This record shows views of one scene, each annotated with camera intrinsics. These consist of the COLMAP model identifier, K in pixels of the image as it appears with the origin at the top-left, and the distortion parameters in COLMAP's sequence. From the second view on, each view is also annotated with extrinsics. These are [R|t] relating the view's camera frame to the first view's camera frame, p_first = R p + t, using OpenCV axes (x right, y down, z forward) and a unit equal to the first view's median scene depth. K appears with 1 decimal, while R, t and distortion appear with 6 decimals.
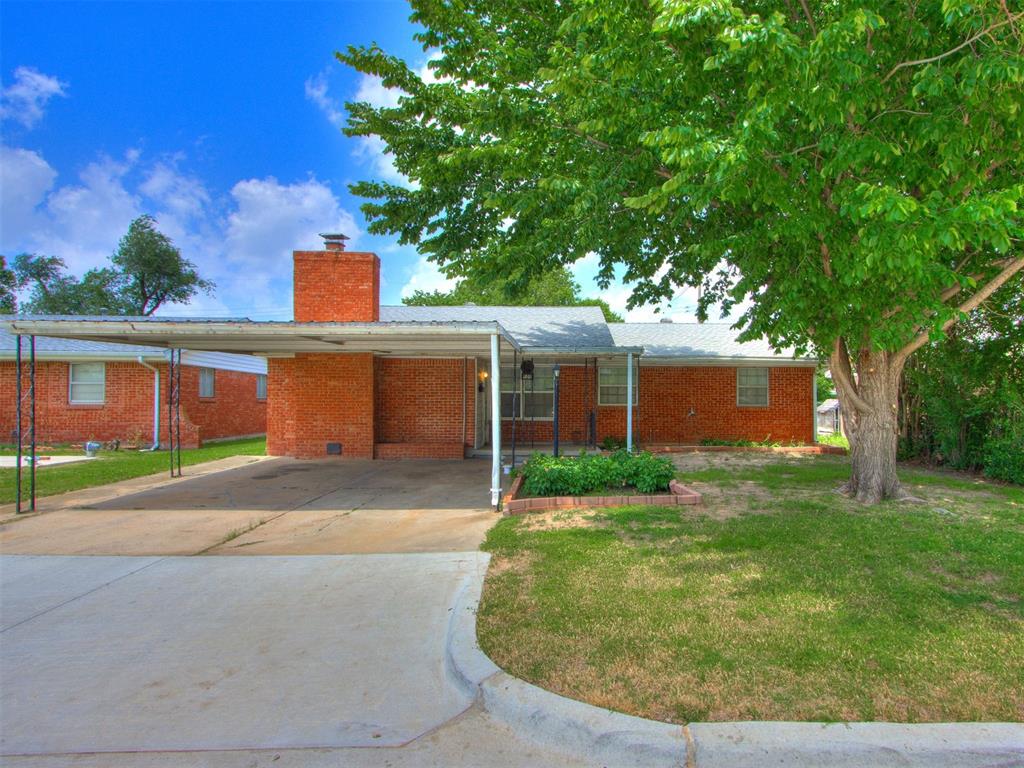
lens RADIAL K [[610.0, 0, 537.7], [0, 610.0, 388.5], [0, 0, 1]] dist [0.020695, 0.000144]
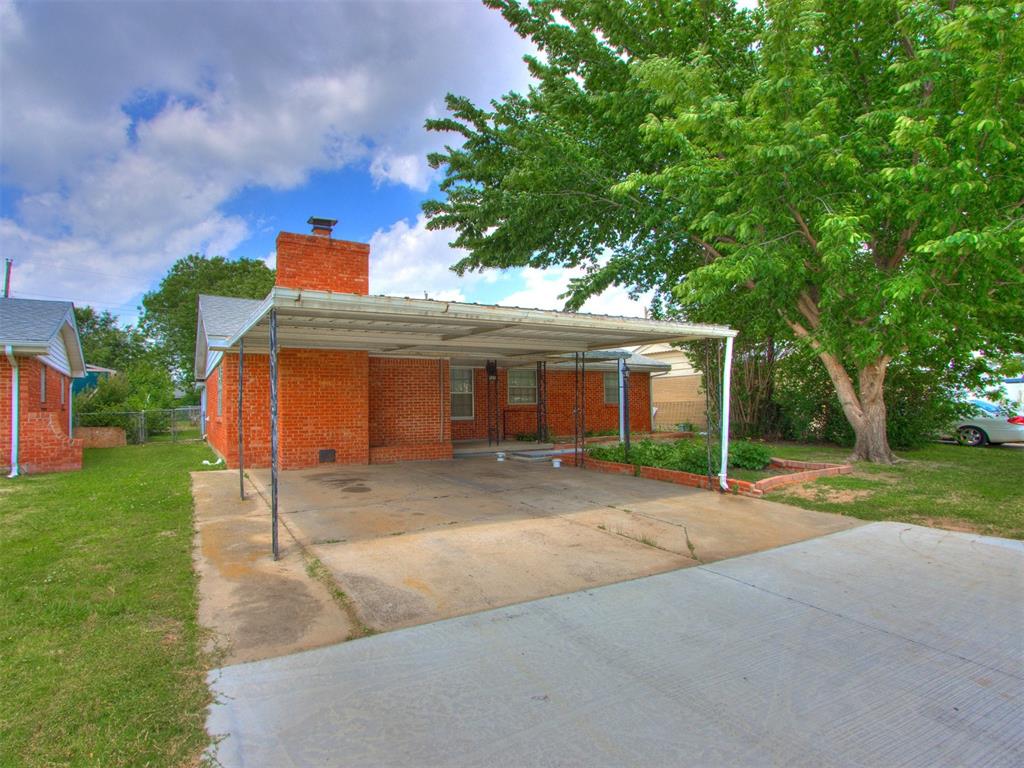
lens RADIAL K [[542.9, 0, 475.7], [0, 542.9, 387.7], [0, 0, 1]] dist [0.003544, 0.001149]
pose [[0.875729, -0.000939, 0.482801, -0.527422], [0.006516, 0.999930, -0.009875, 0.007411], [-0.482758, 0.011793, 0.875674, 0.192416]]
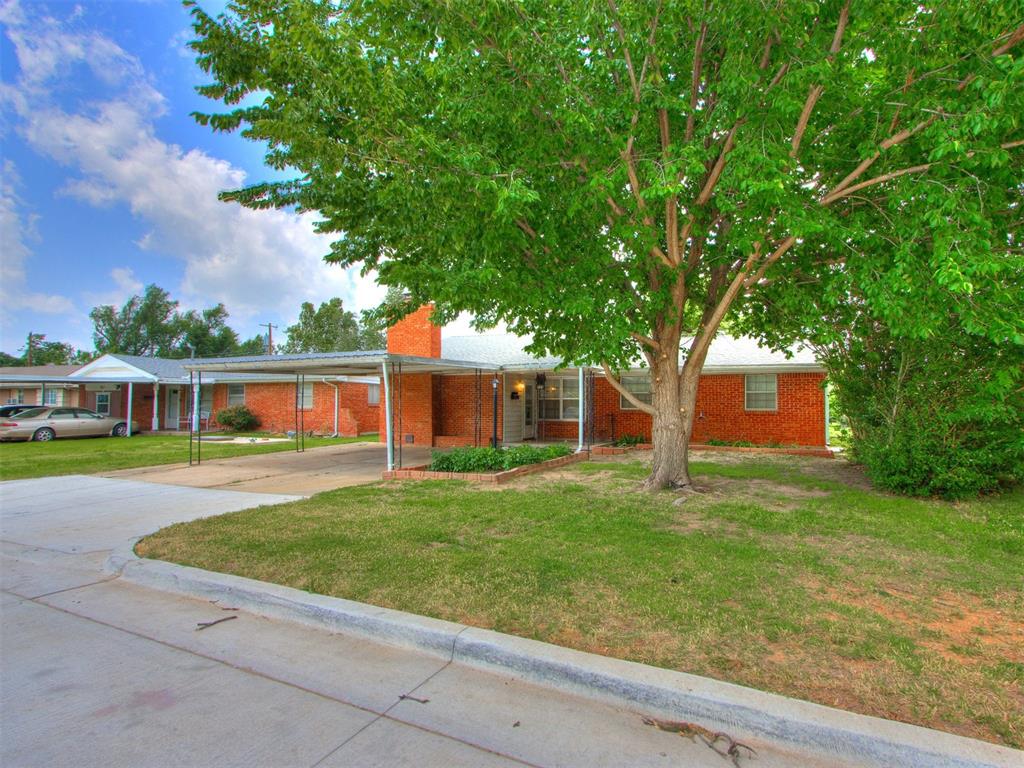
lens RADIAL K [[519.6, 0, 513.0], [0, 519.6, 395.8], [0, 0, 1]] dist [0.002853, 0.000700]
pose [[0.905243, -0.009872, -0.424780, 0.417325], [0.010424, 0.999945, -0.001026, -0.000196], [0.424766, -0.003499, 0.905296, -0.016796]]
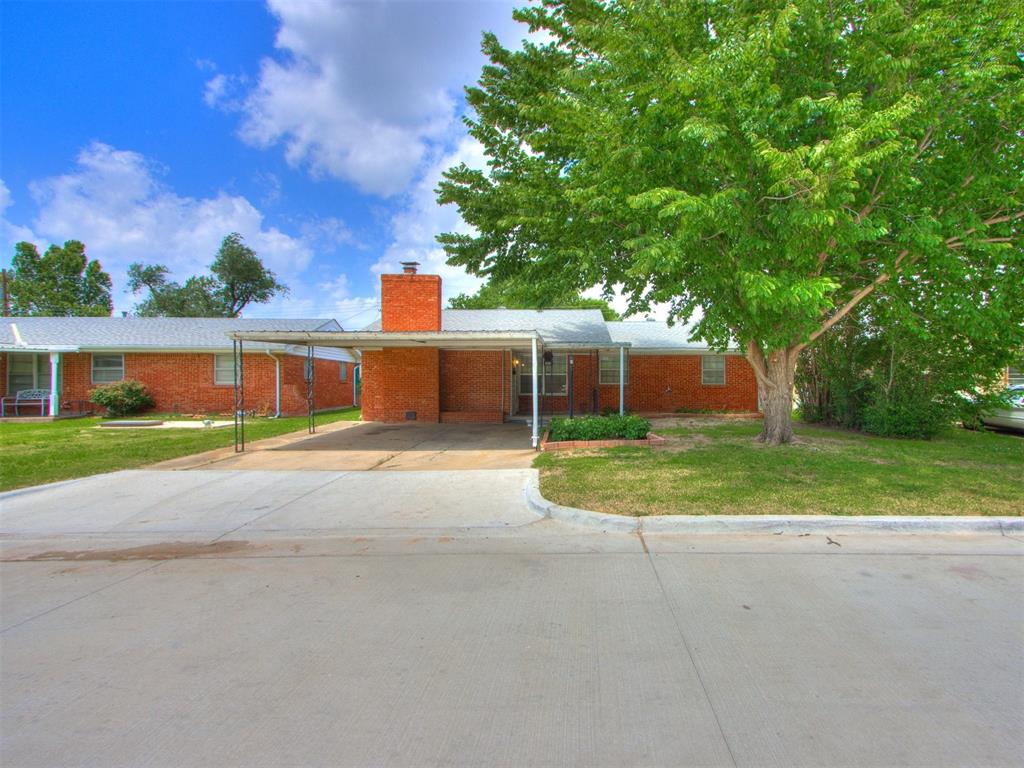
lens RADIAL K [[520.9, 0, 546.2], [0, 520.9, 384.8], [0, 0, 1]] dist [0.010231, 0.000332]
pose [[0.999994, -0.003010, -0.001404, -0.021709], [0.003047, 0.999631, 0.026981, -0.003184], [0.001323, -0.026985, 0.999635, -0.193225]]
